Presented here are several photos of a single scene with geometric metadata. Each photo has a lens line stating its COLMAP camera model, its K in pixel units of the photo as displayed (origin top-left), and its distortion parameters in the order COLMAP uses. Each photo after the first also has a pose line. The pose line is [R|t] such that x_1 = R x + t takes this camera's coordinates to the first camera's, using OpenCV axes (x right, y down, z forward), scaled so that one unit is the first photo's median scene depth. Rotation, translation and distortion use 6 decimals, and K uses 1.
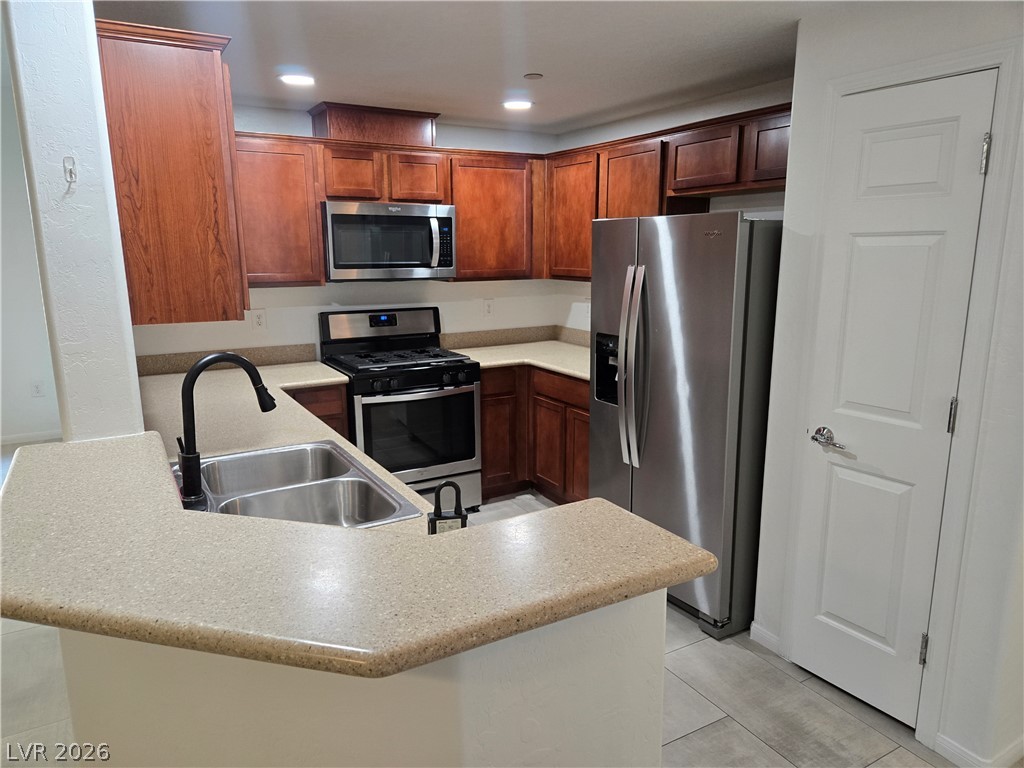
lens RADIAL K [[686.3, 0, 509.1], [0, 686.3, 387.2], [0, 0, 1]] dist [0.044958, -0.007106]
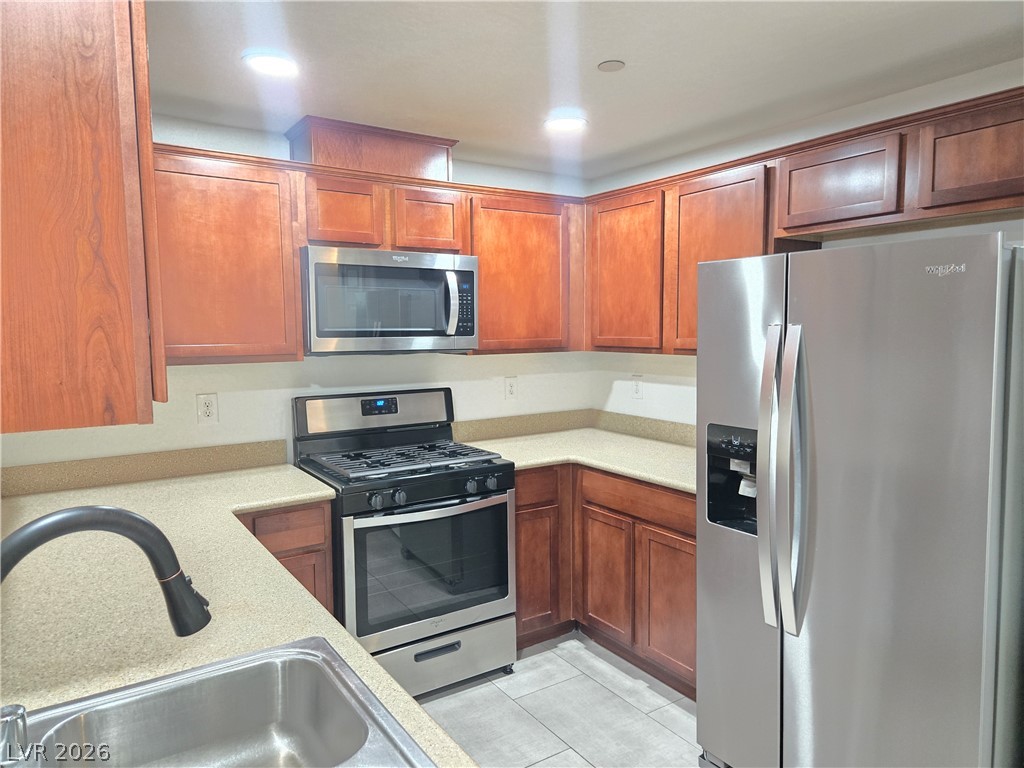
lens RADIAL K [[686.3, 0, 515.8], [0, 686.3, 381.5], [0, 0, 1]] dist [0.044958, -0.007106]
pose [[0.998252, -0.009034, 0.058401, -0.083737], [0.016094, 0.992451, -0.121578, -0.033021], [-0.056862, 0.122306, 0.990862, 0.264661]]
